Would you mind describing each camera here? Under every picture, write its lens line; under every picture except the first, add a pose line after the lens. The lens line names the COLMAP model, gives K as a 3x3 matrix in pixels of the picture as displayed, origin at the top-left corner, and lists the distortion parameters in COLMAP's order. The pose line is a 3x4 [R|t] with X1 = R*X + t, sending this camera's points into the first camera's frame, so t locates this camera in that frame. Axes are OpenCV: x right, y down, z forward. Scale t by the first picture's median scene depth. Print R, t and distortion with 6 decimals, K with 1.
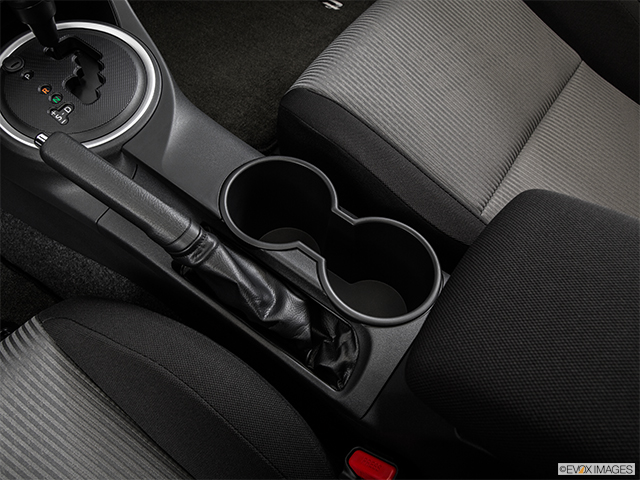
lens RADIAL K [[510.8, 0, 310.4], [0, 510.8, 226.6], [0, 0, 1]] dist [-0.089746, 0.023798]
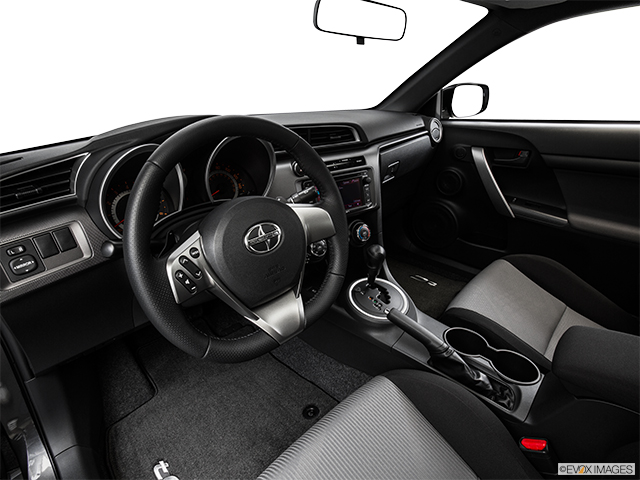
lens RADIAL K [[324.6, 0, 313.9], [0, 324.6, 237.4], [0, 0, 1]] dist [-0.057625, 0.009880]
pose [[0.986945, 0.029457, -0.158338, -0.552120], [-0.111824, 0.832858, -0.542073, 0.448025], [0.115906, 0.552703, 0.825279, -0.706968]]
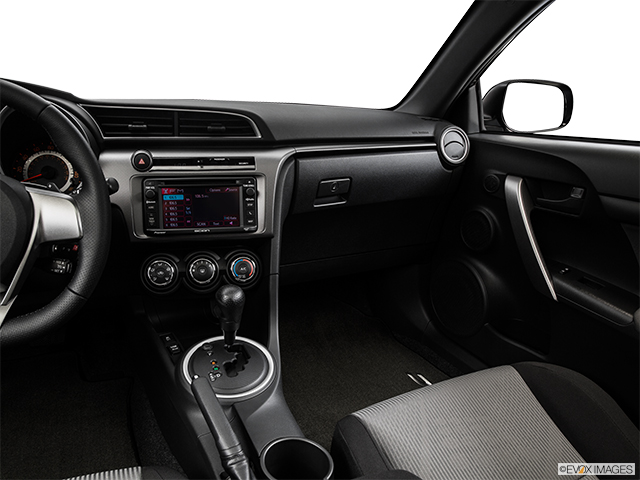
lens RADIAL K [[478.7, 0, 310.3], [0, 478.7, 240.2], [0, 0, 1]] dist [-0.111353, 0.042658]
pose [[0.884867, 0.156514, -0.438764, 0.471418], [-0.409263, 0.711087, -0.571716, 0.253622], [0.222517, 0.685462, 0.693273, -0.445814]]
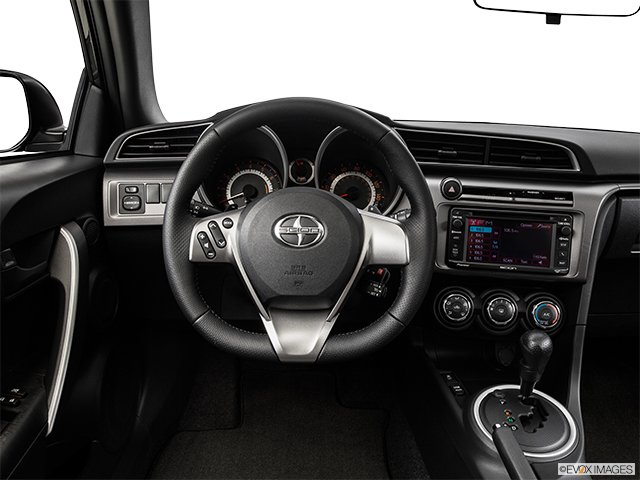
lens RADIAL K [[533.7, 0, 334.0], [0, 533.7, 242.0], [0, 0, 1]] dist [-0.079091, 0.024250]
pose [[0.635946, 0.206350, -0.743635, 0.288386], [-0.669324, 0.627141, -0.398372, 0.453058], [0.384160, 0.751075, 0.536942, -0.608760]]
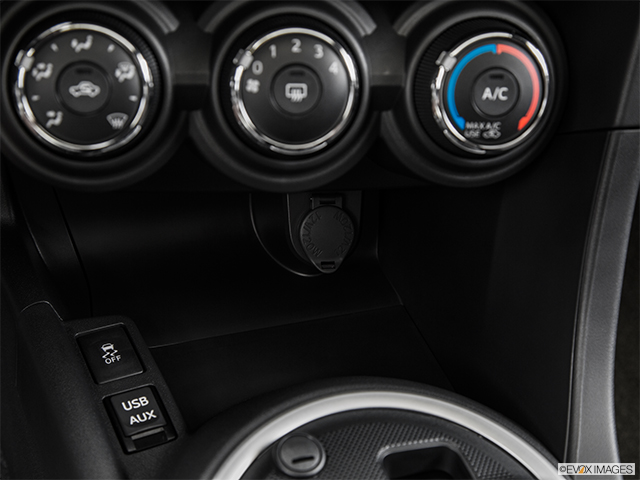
lens RADIAL K [[1001.2, 0, 320.5], [0, 1001.2, 237.8], [0, 0, 1]] dist [0.056641, 0.000000]
pose [[0.832696, 0.359124, -0.421483, -0.301788], [-0.506021, 0.802610, -0.315850, -0.216984], [0.224857, 0.476286, 0.850054, 0.218788]]
